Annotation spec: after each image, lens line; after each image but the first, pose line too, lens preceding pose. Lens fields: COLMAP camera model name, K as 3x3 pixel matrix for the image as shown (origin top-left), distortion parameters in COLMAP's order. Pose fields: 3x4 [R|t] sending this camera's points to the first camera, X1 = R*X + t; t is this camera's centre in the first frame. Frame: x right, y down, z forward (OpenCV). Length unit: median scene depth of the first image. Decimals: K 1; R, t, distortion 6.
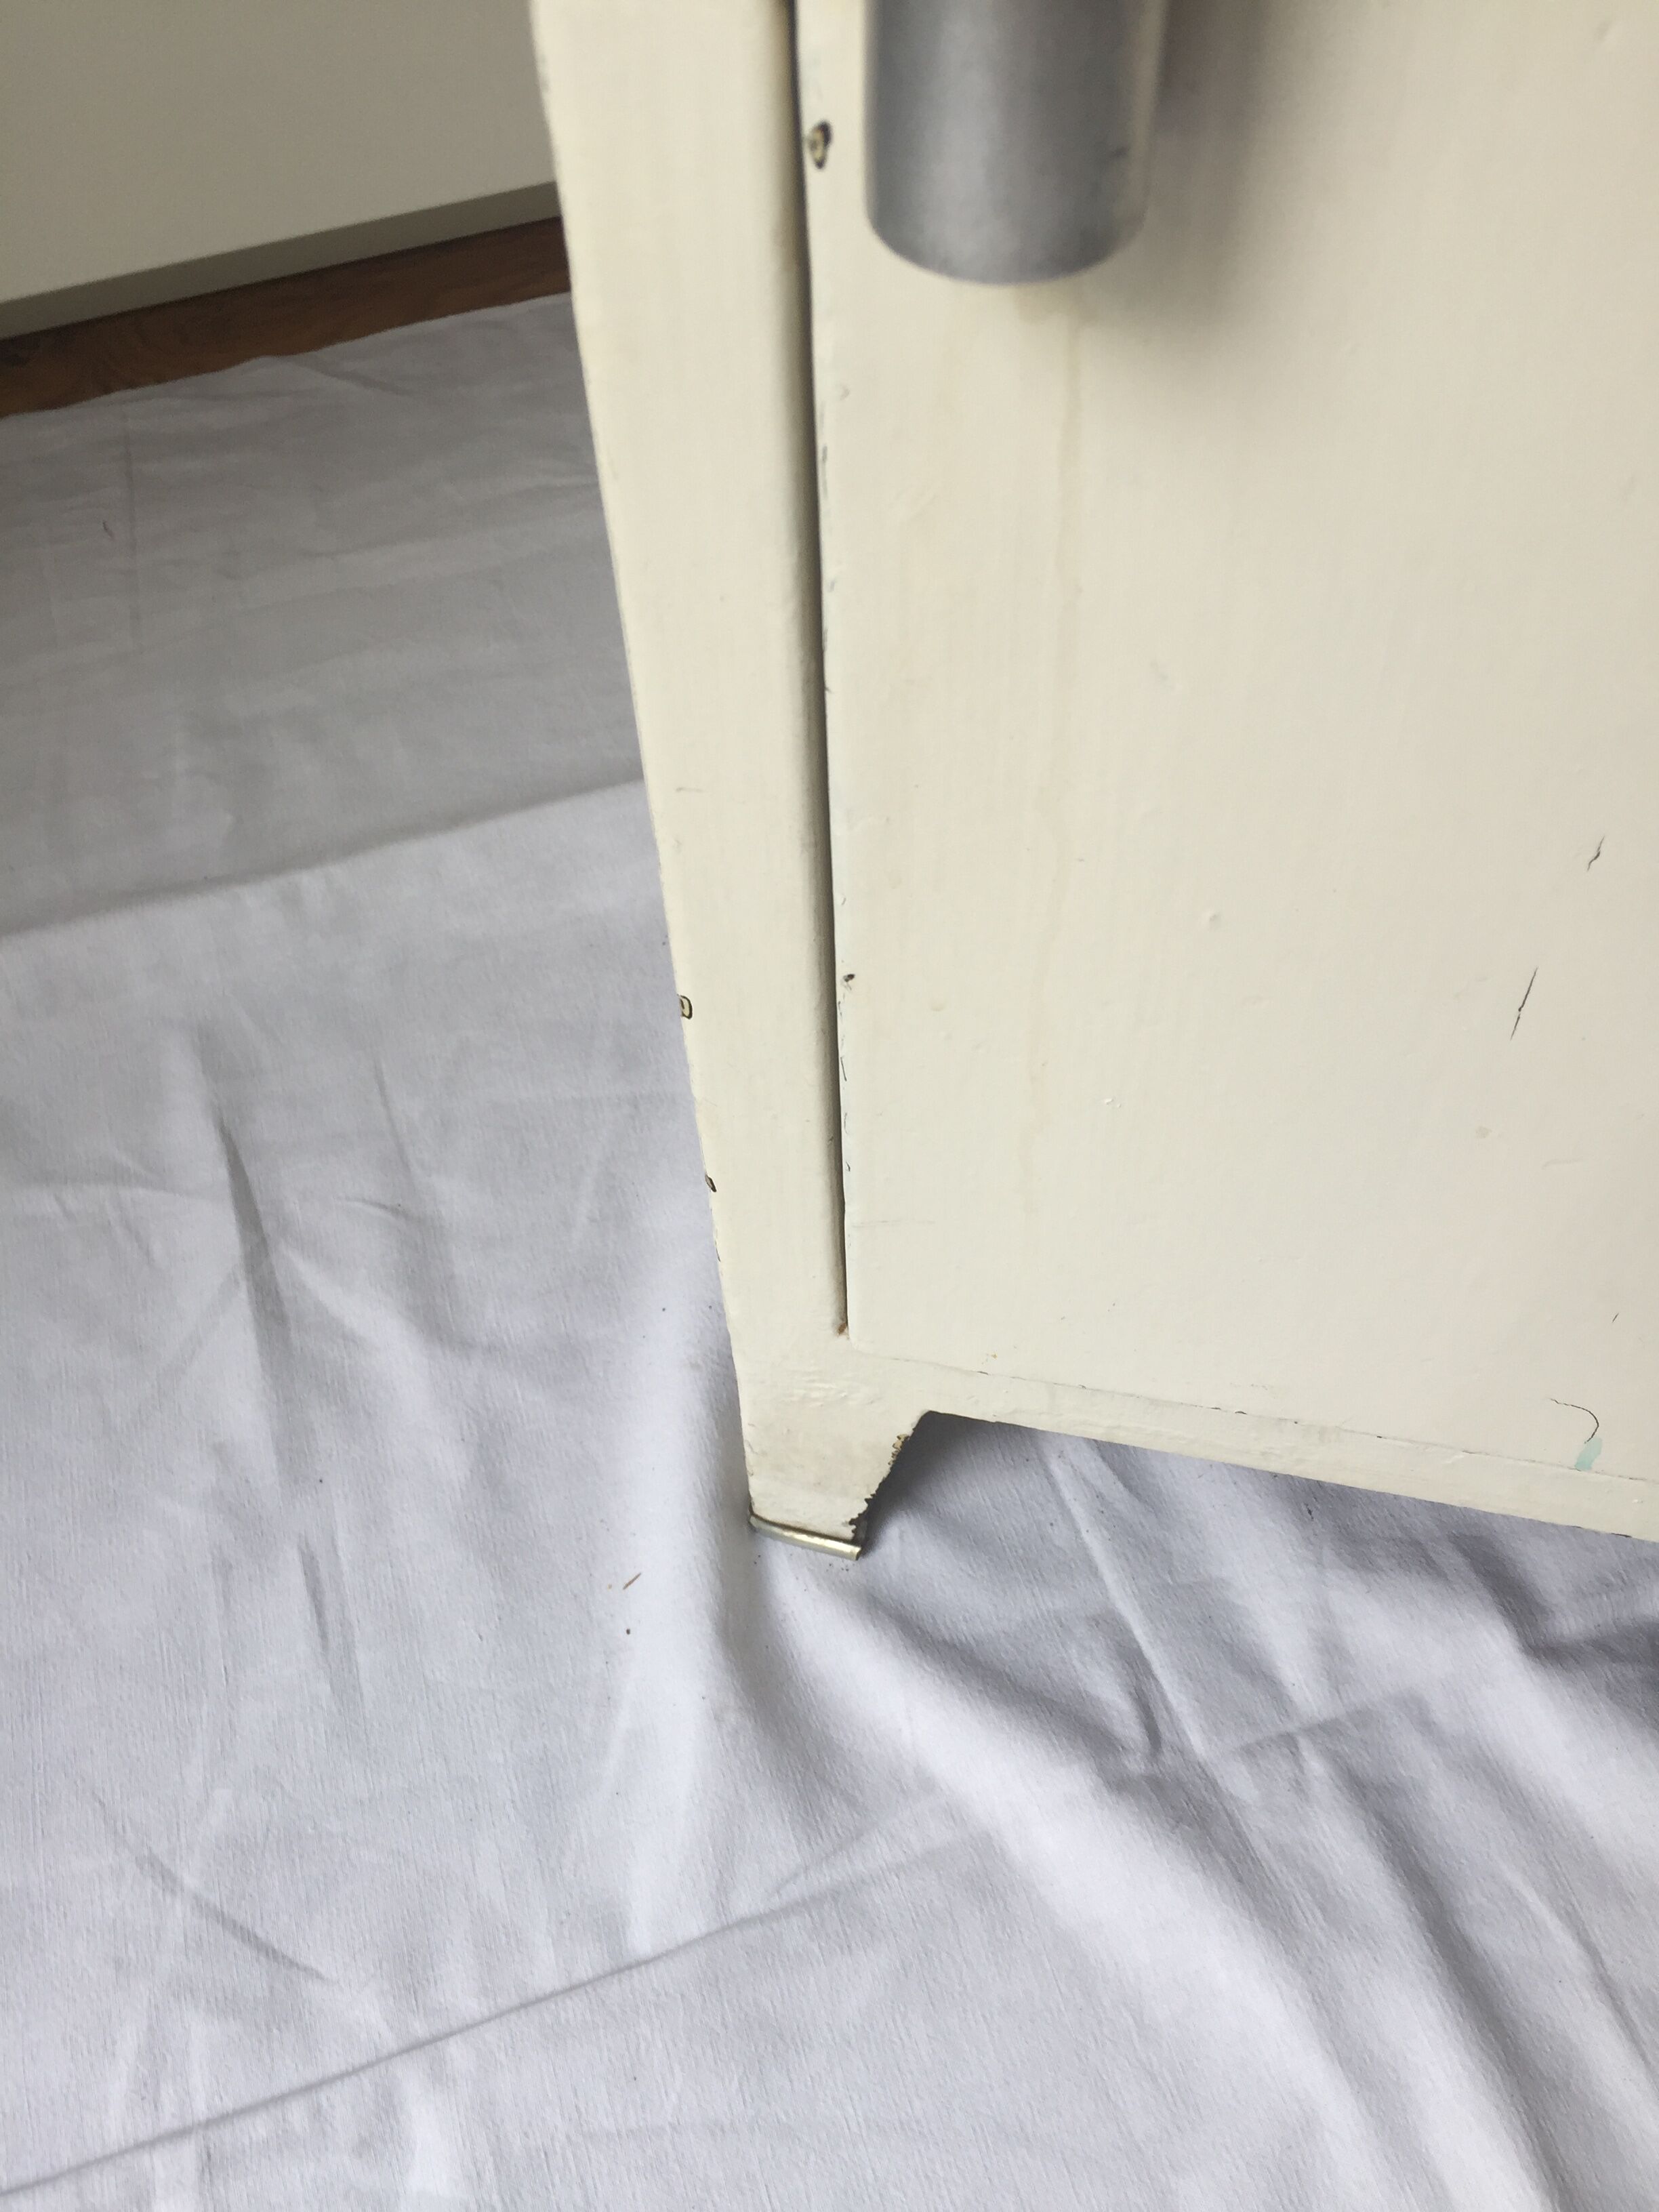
lens RADIAL K [[1824.9, 0, 795.3], [0, 1824.9, 1186.8], [0, 0, 1]] dist [0.132799, -0.197683]
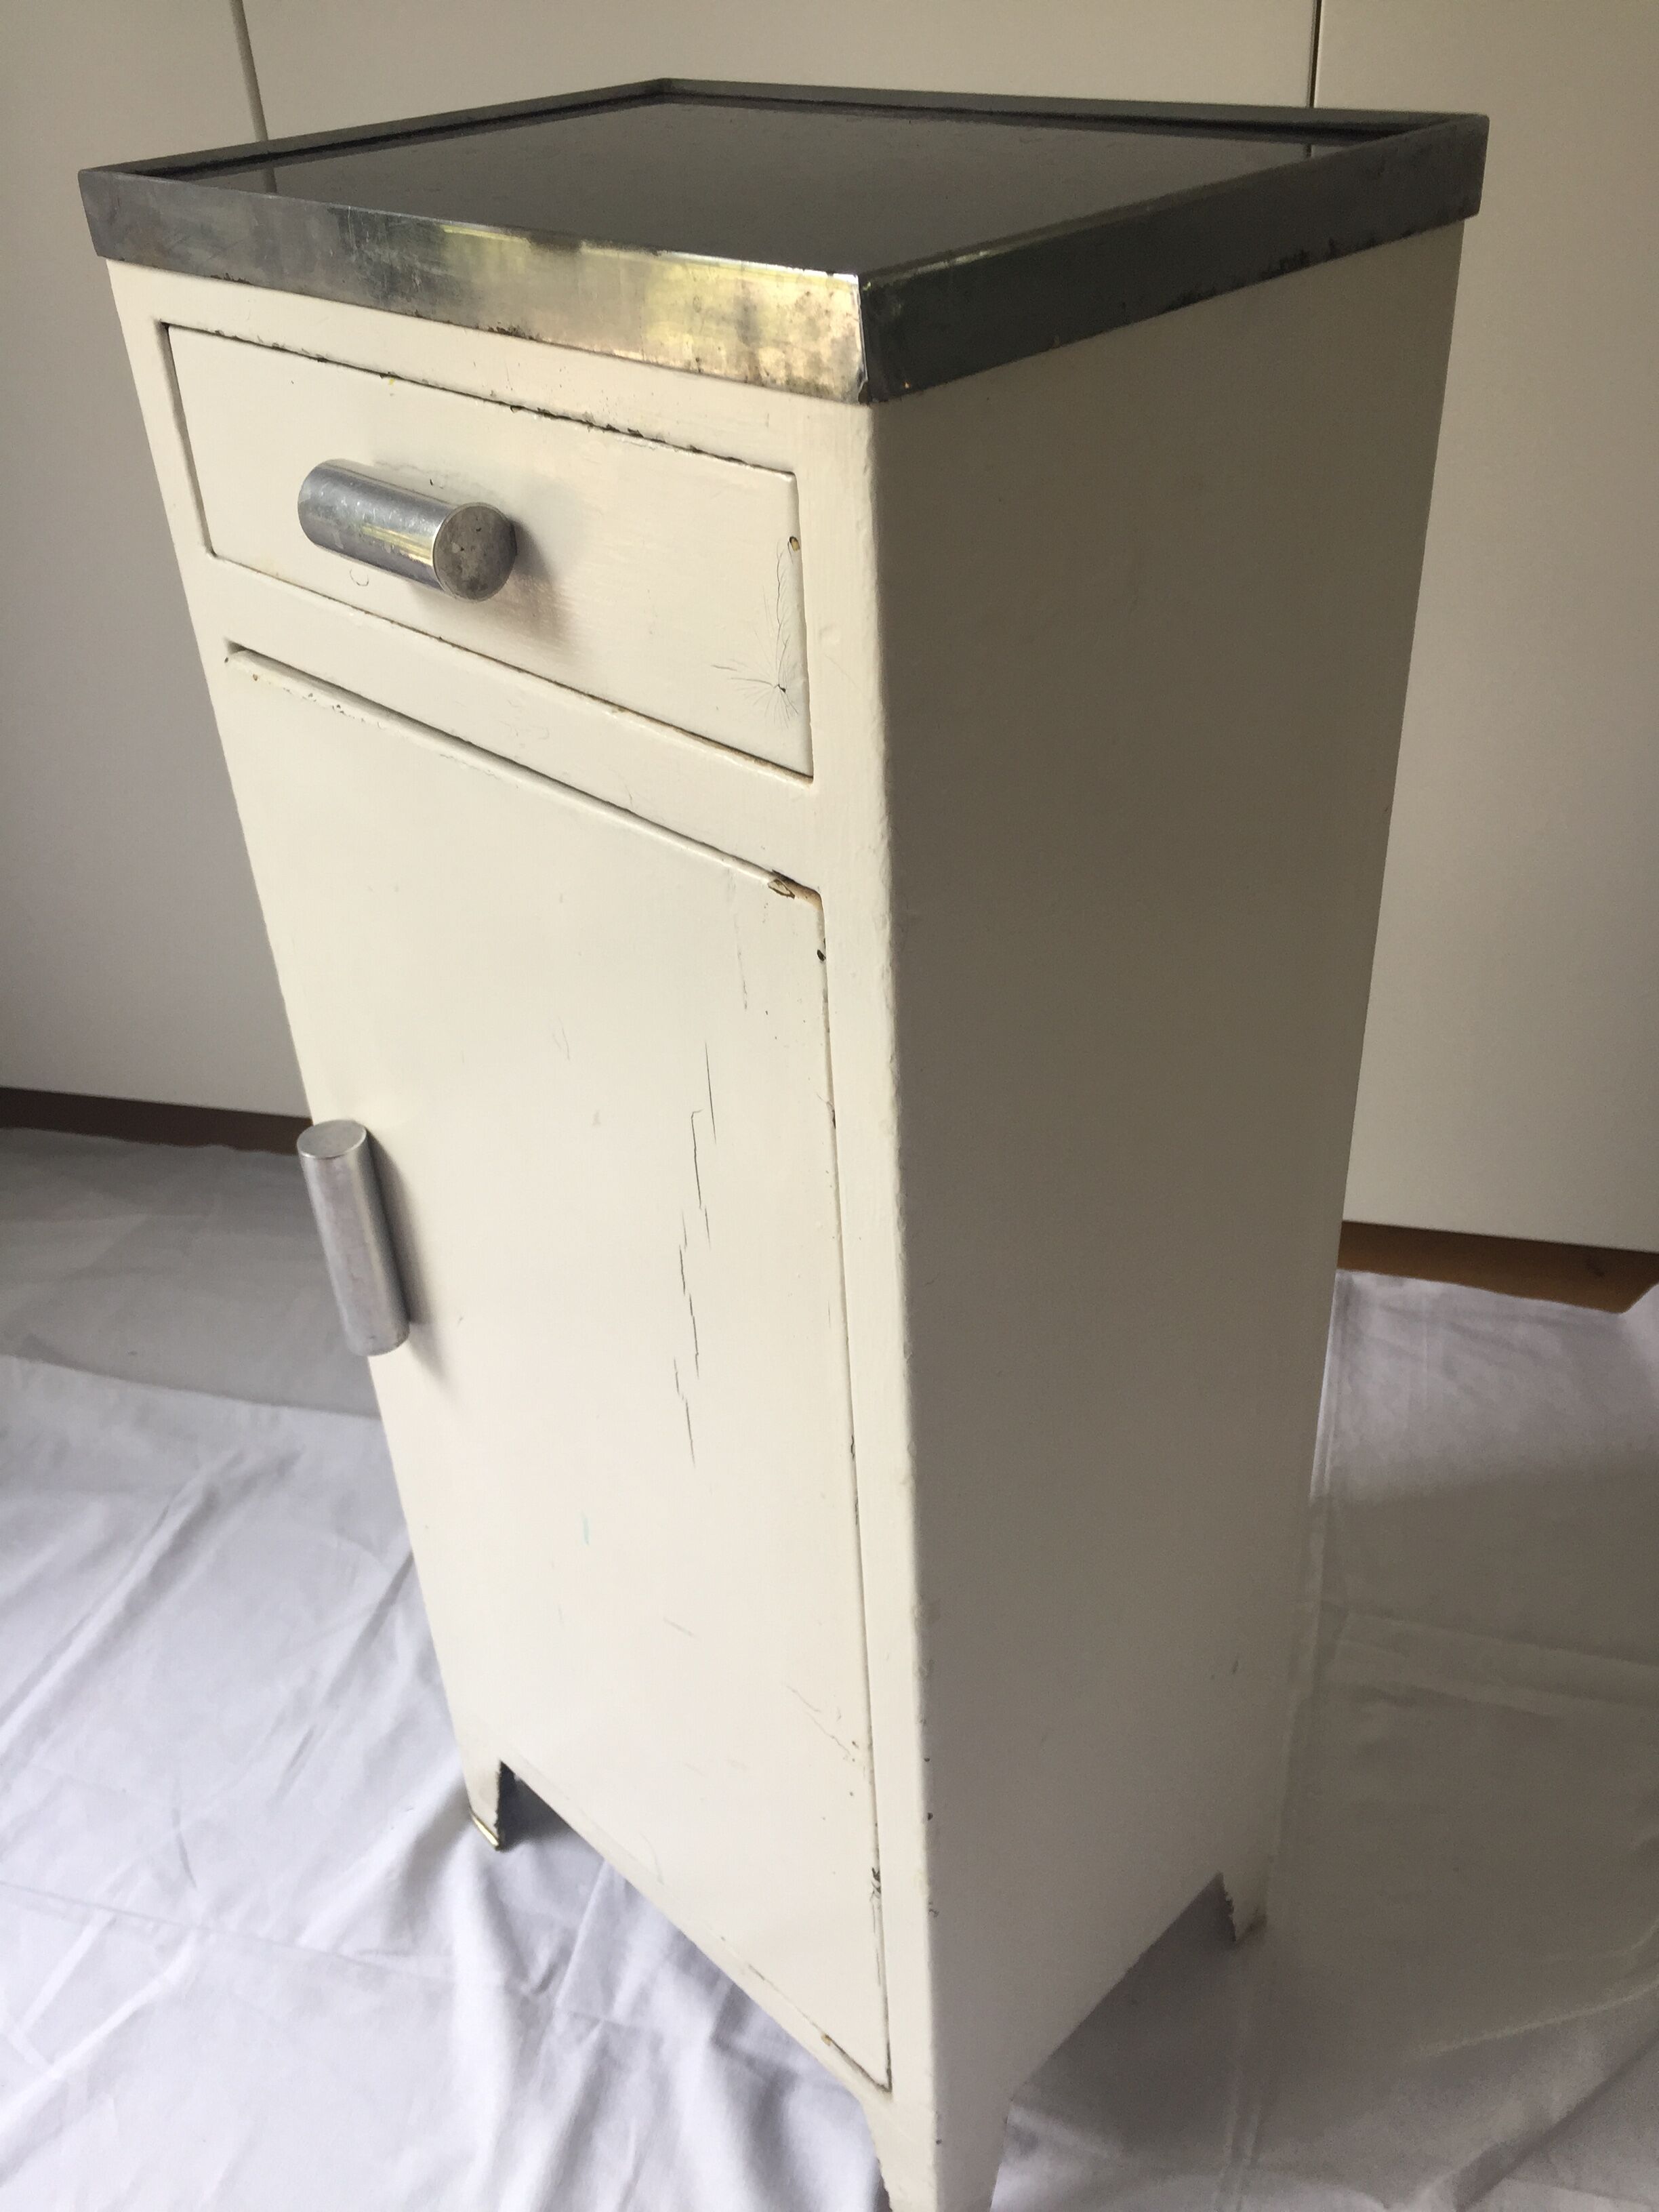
lens RADIAL K [[1926.8, 0, 829.5], [0, 1926.8, 1106.0], [0, 0, 1]] dist [0.068934, -0.116127]
pose [[0.837118, 0.295648, -0.460245, 0.979861], [-0.444822, 0.857603, -0.258167, -0.101925], [0.318381, 0.420843, 0.849426, -0.955254]]
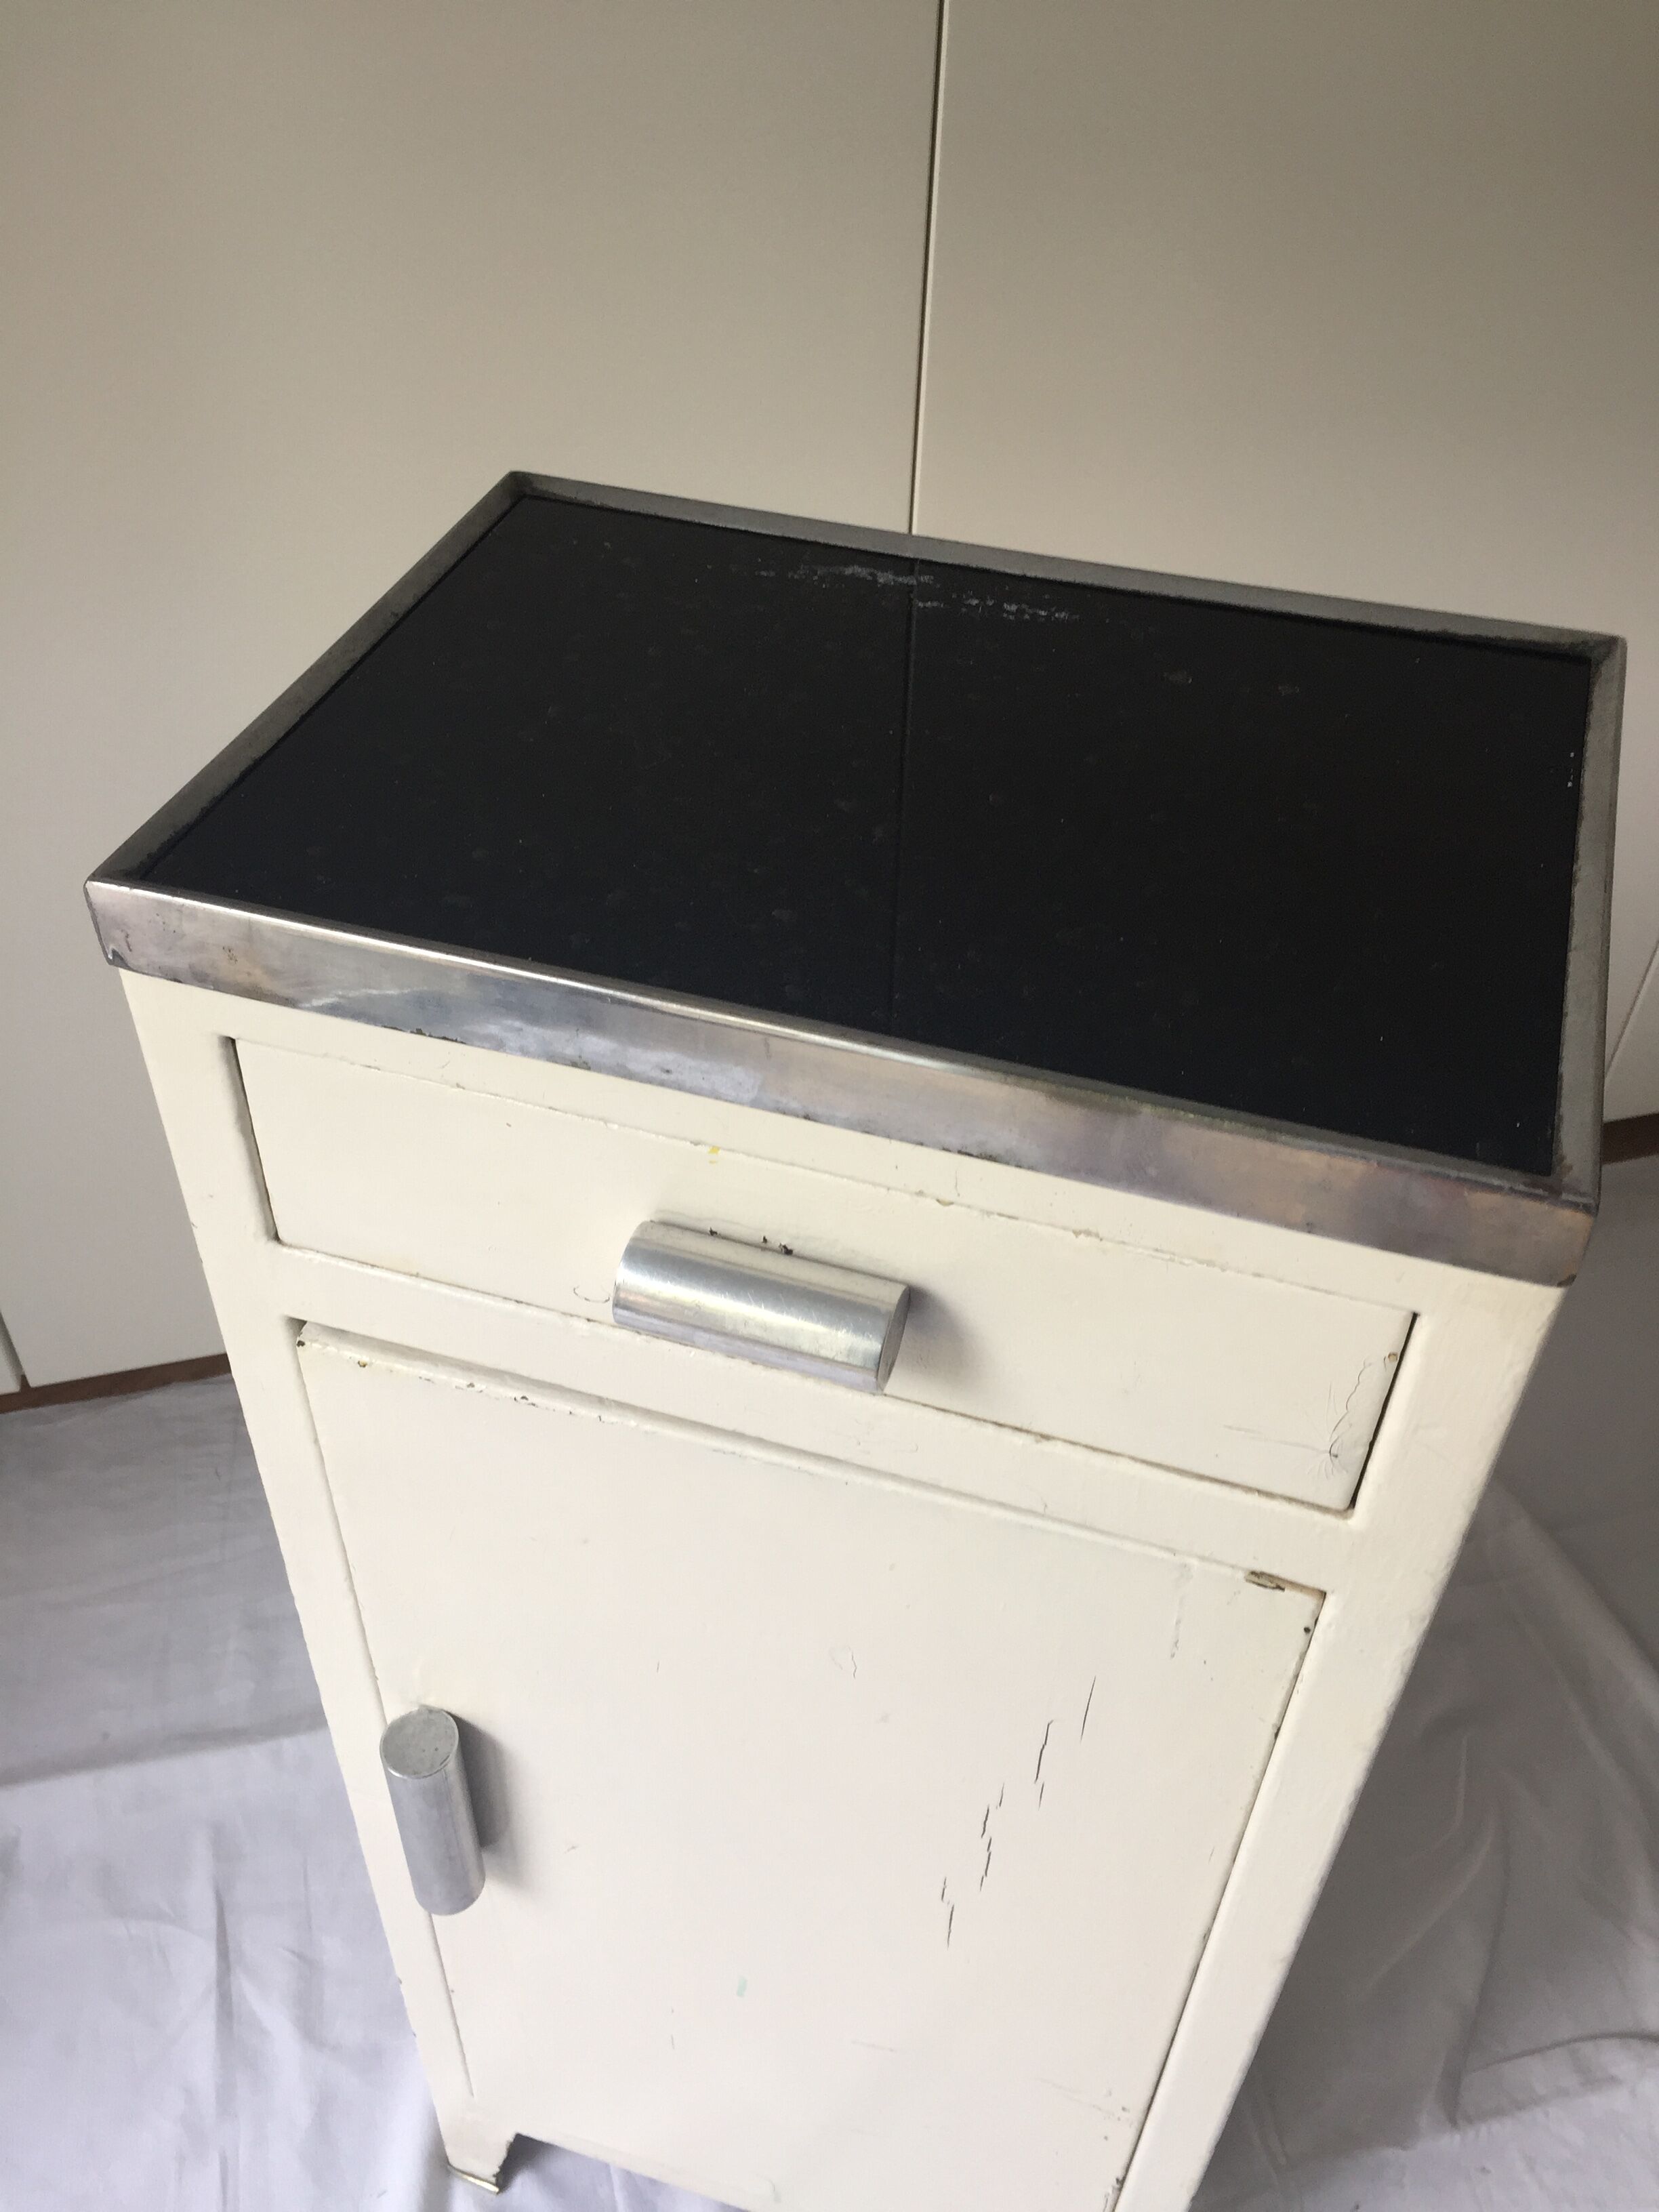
lens RADIAL K [[1926.8, 0, 829.5], [0, 1926.8, 1106.0], [0, 0, 1]] dist [0.068934, -0.116127]
pose [[0.994680, 0.101871, -0.015298, 0.268469], [-0.102522, 0.964470, -0.243490, -0.402278], [-0.010050, 0.243763, 0.969783, -1.170225]]
